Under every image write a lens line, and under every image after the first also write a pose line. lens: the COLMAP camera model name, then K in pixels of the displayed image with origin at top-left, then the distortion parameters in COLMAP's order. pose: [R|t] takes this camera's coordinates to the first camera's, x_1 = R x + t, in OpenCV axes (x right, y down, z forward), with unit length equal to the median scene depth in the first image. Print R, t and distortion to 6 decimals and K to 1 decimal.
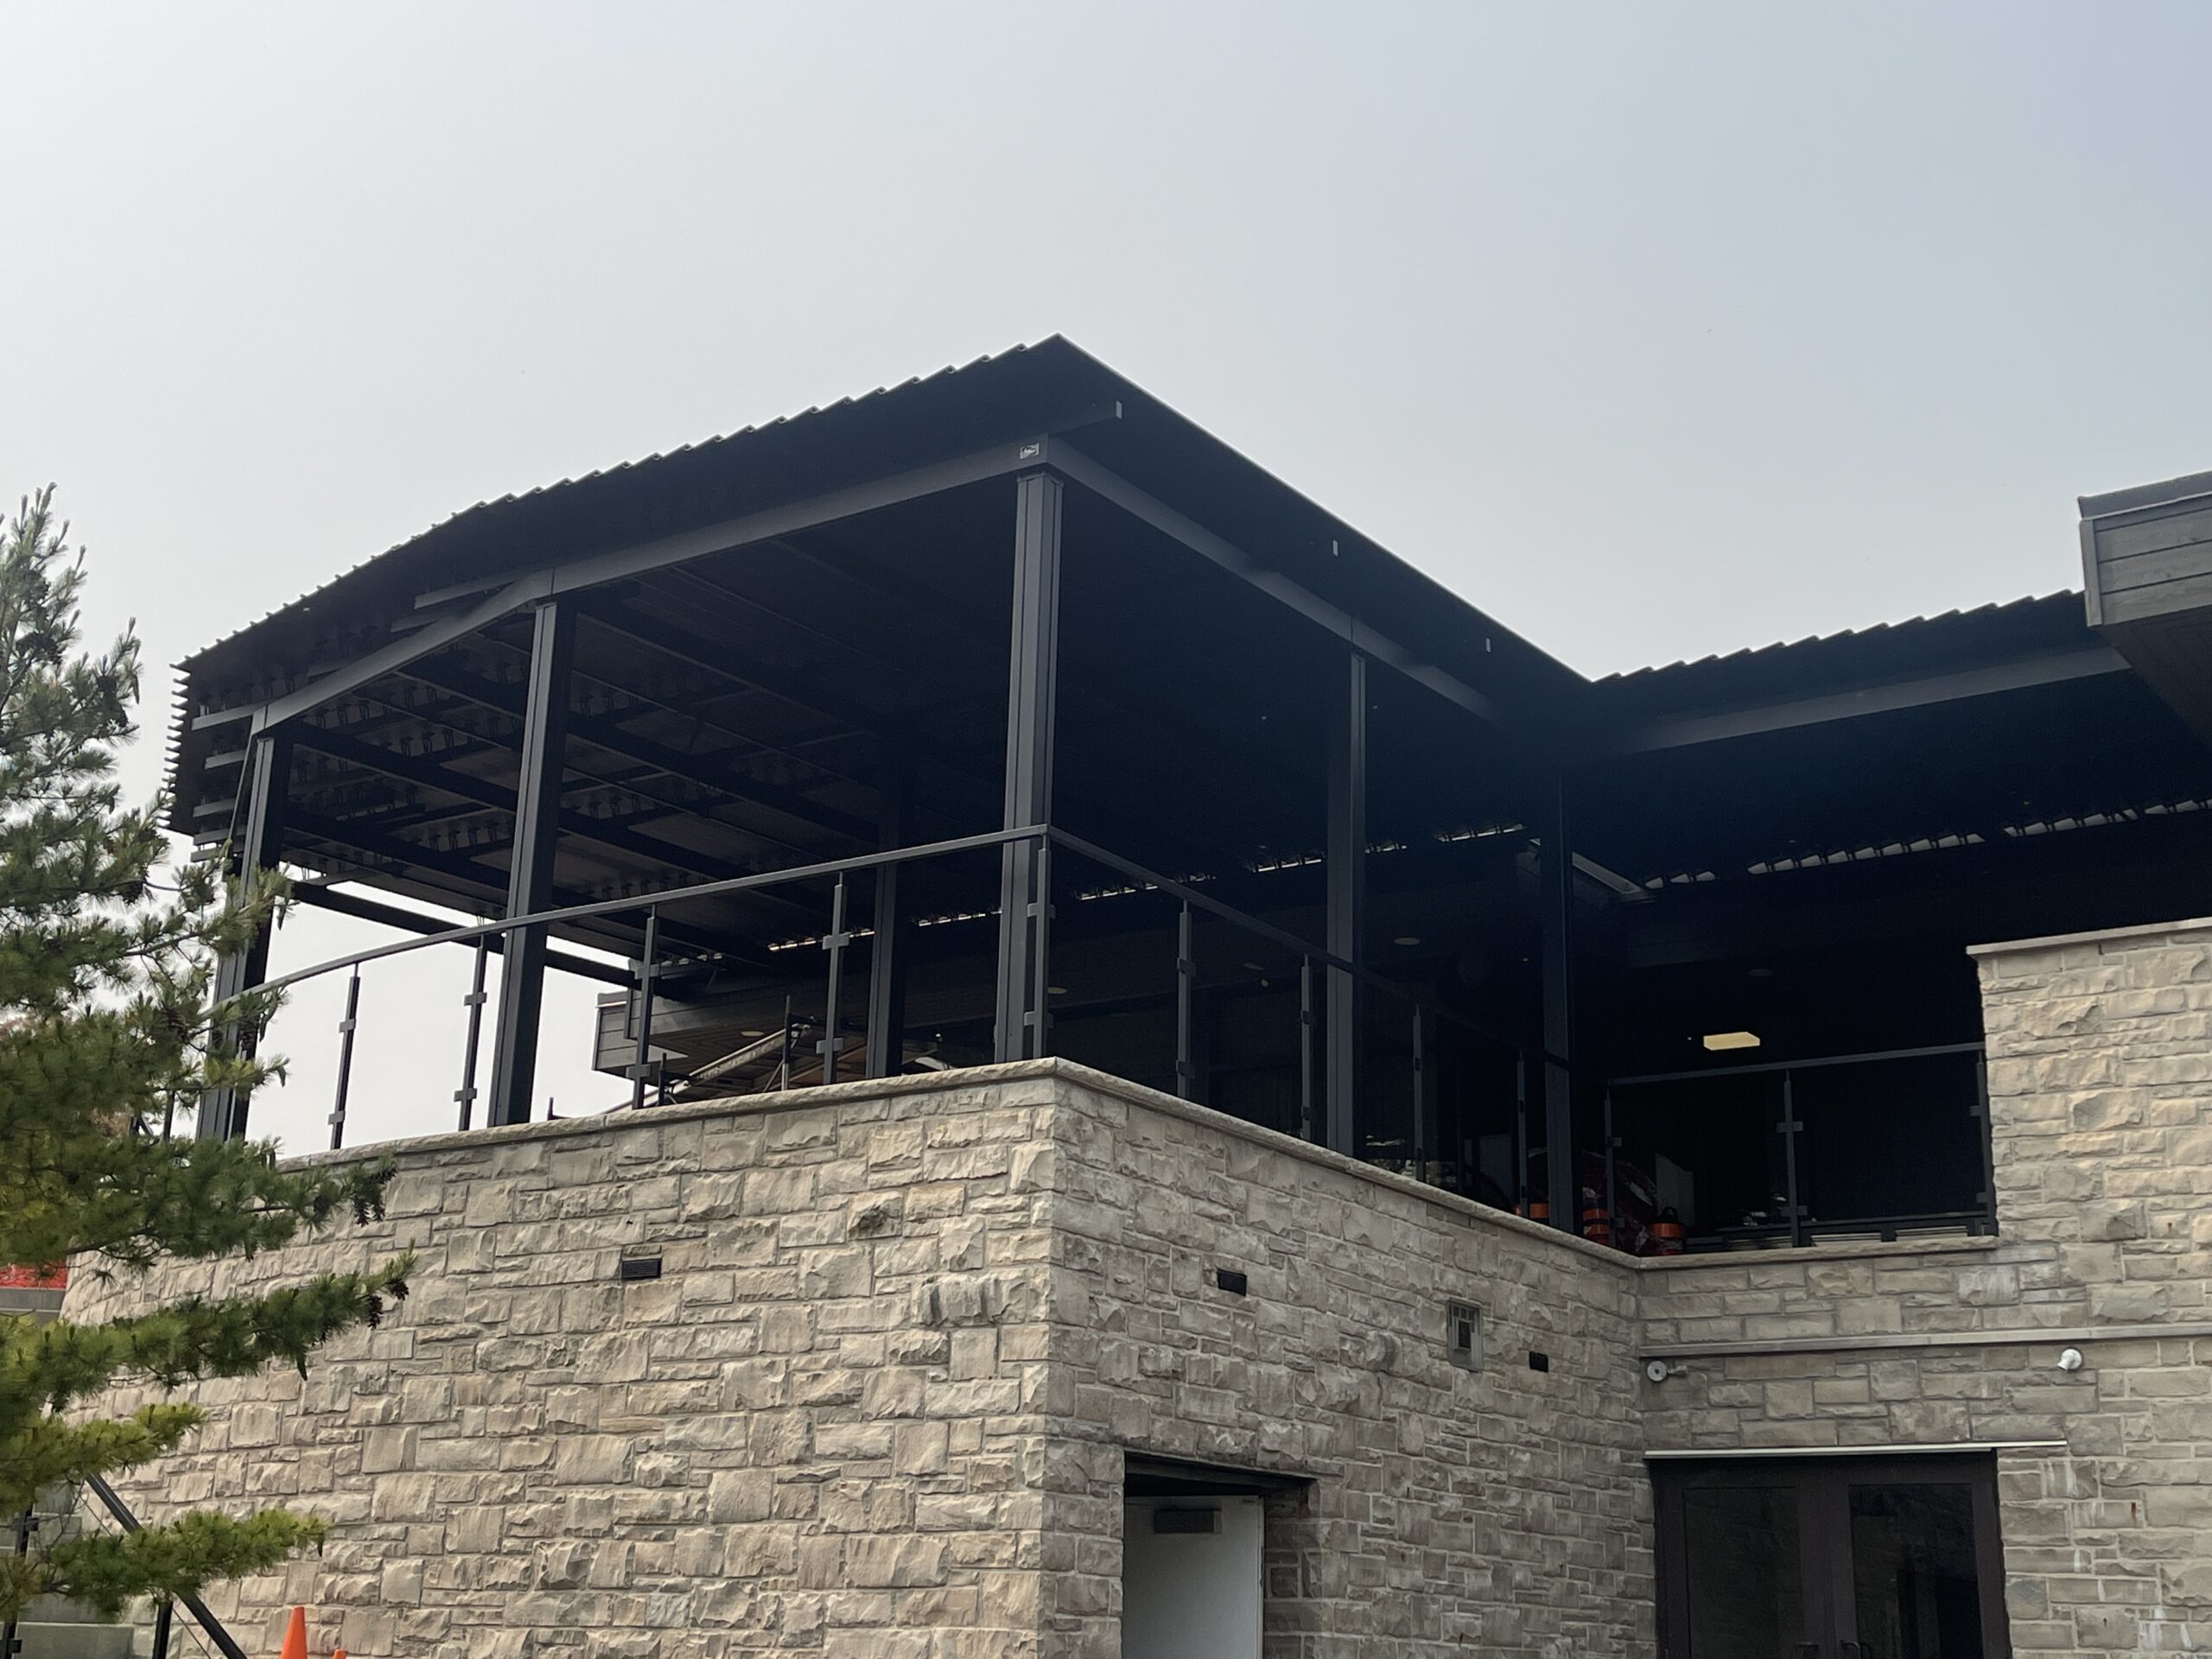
lens RADIAL K [[2689.1, 0, 1106.0], [0, 2689.1, 829.5], [0, 0, 1]] dist [0.007686, 0.011100]
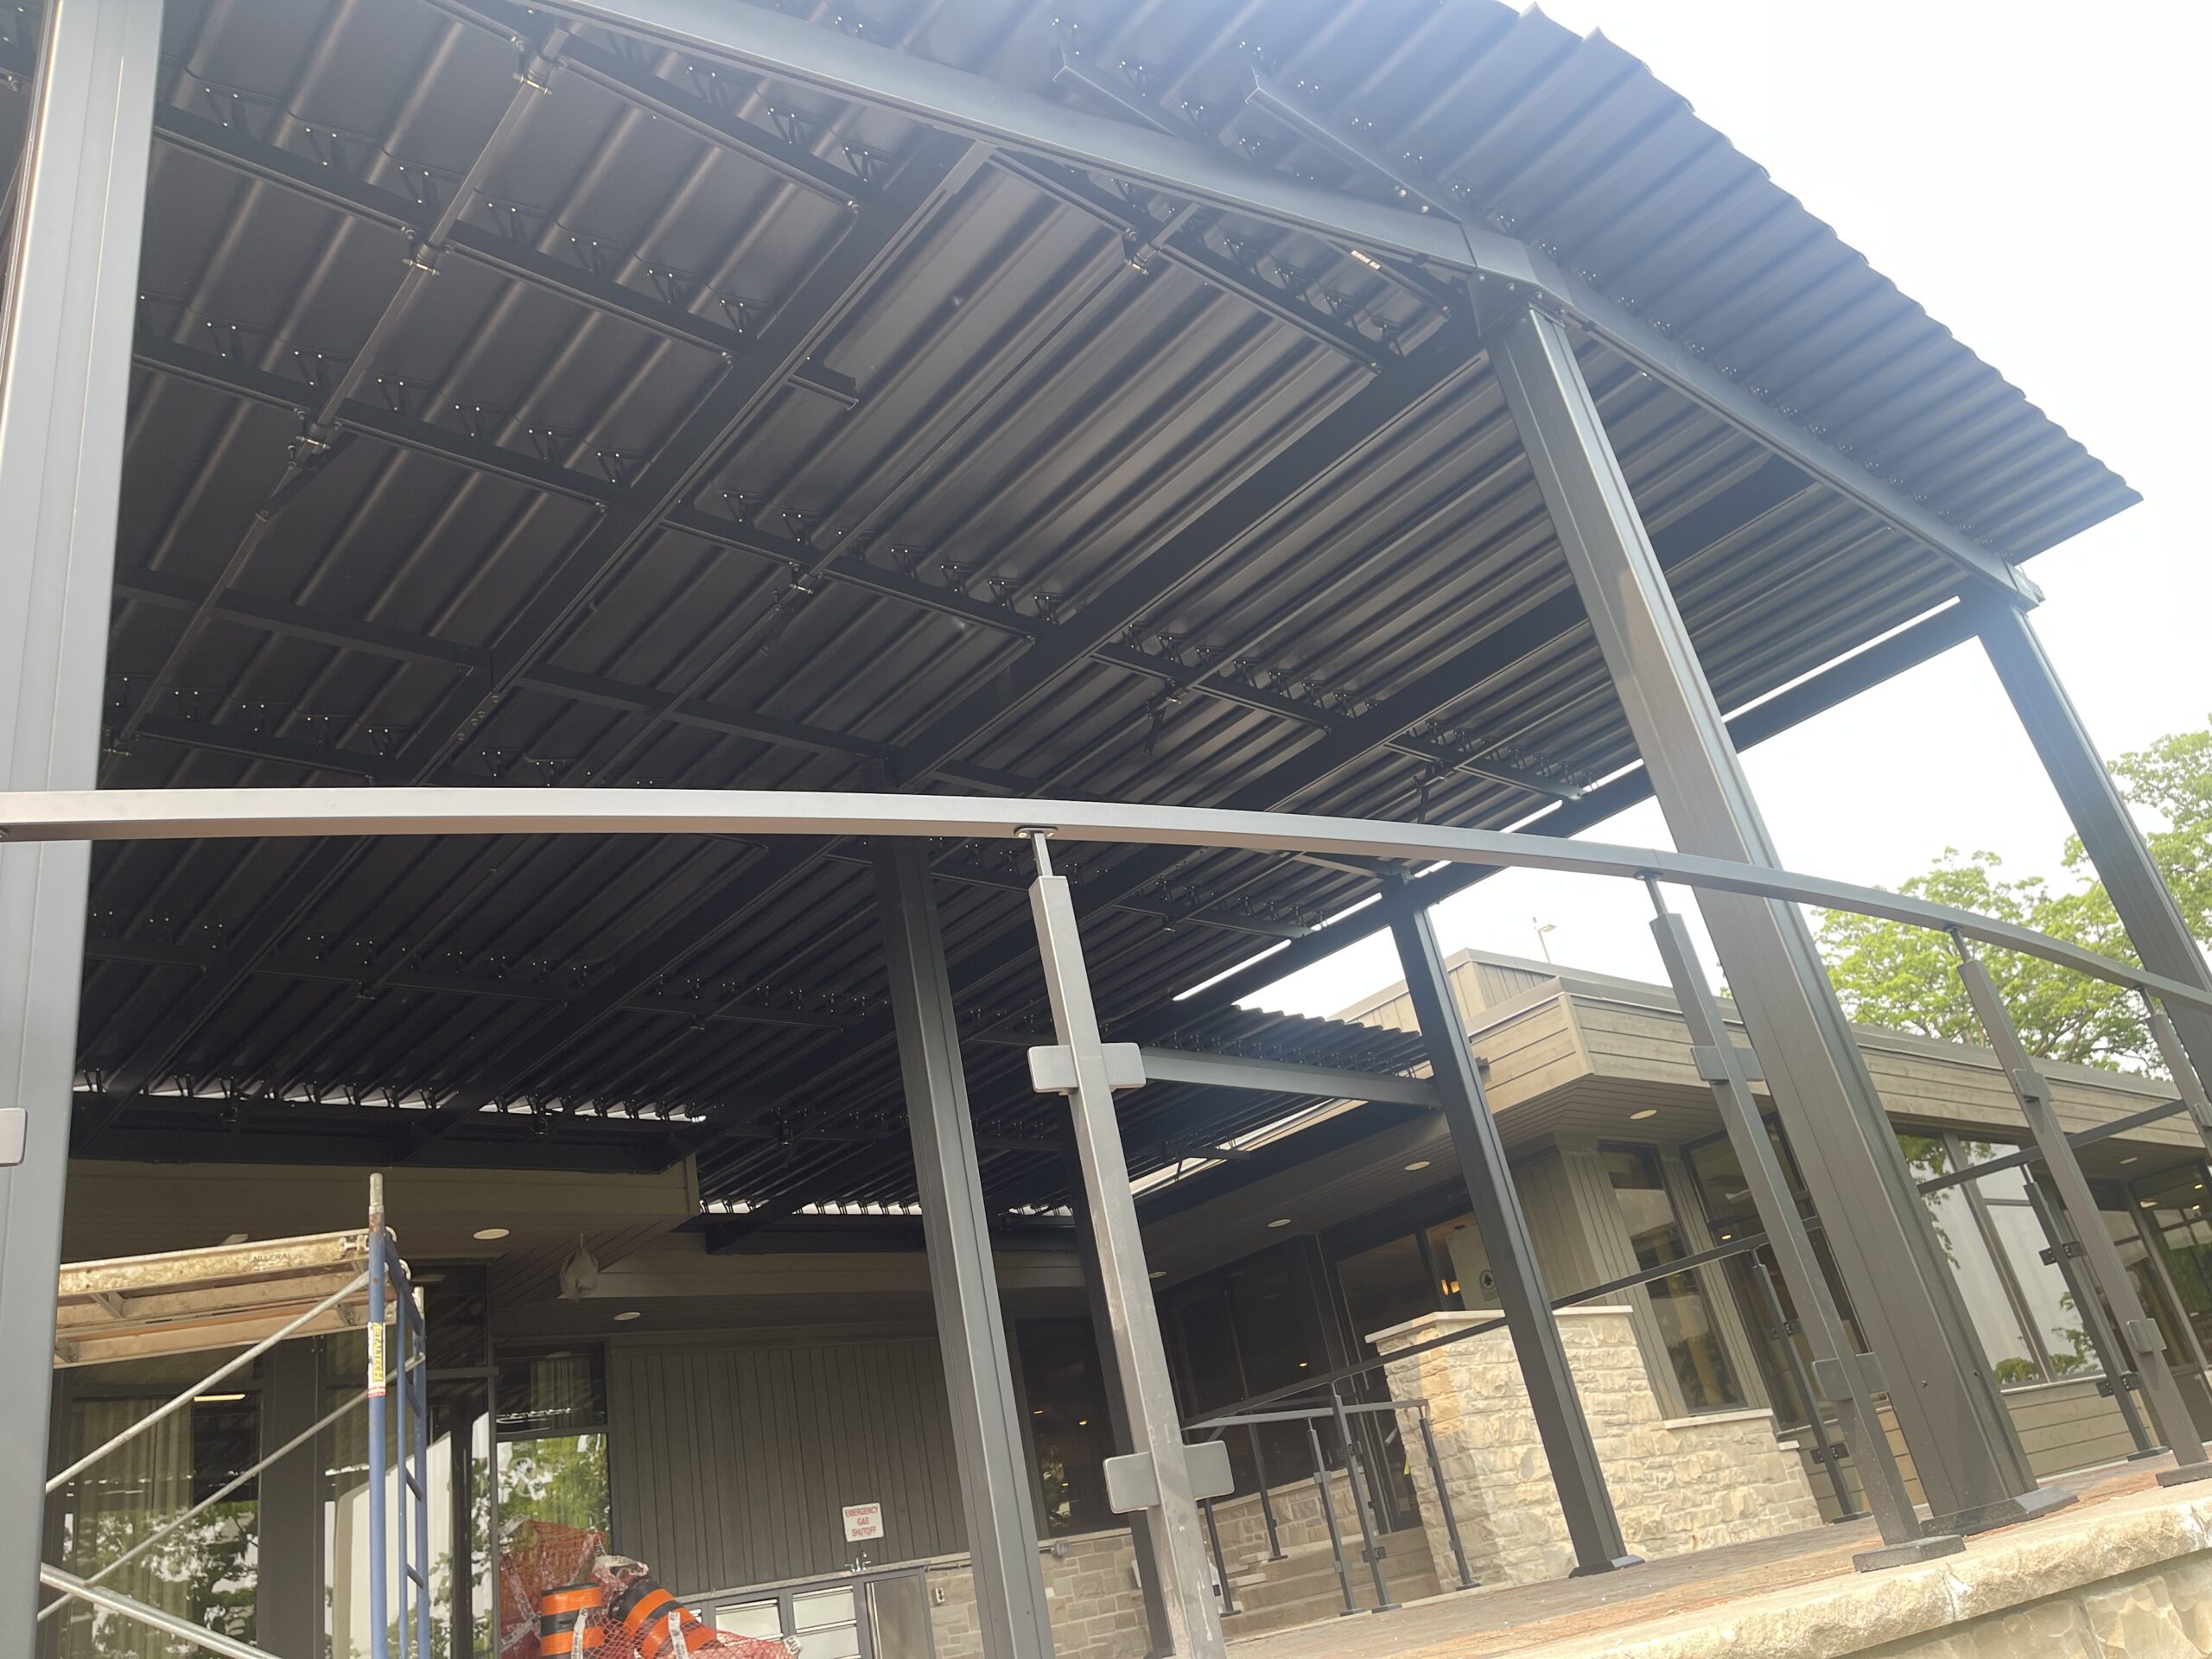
lens RADIAL K [[1665.6, 0, 1106.0], [0, 1665.6, 829.5], [0, 0, 1]] dist [0.079945, -0.113339]
pose [[0.216609, 0.368359, 0.904097, -0.460348], [-0.094478, 0.929647, -0.356133, 0.125641], [-0.971676, -0.008275, 0.236172, 0.995804]]
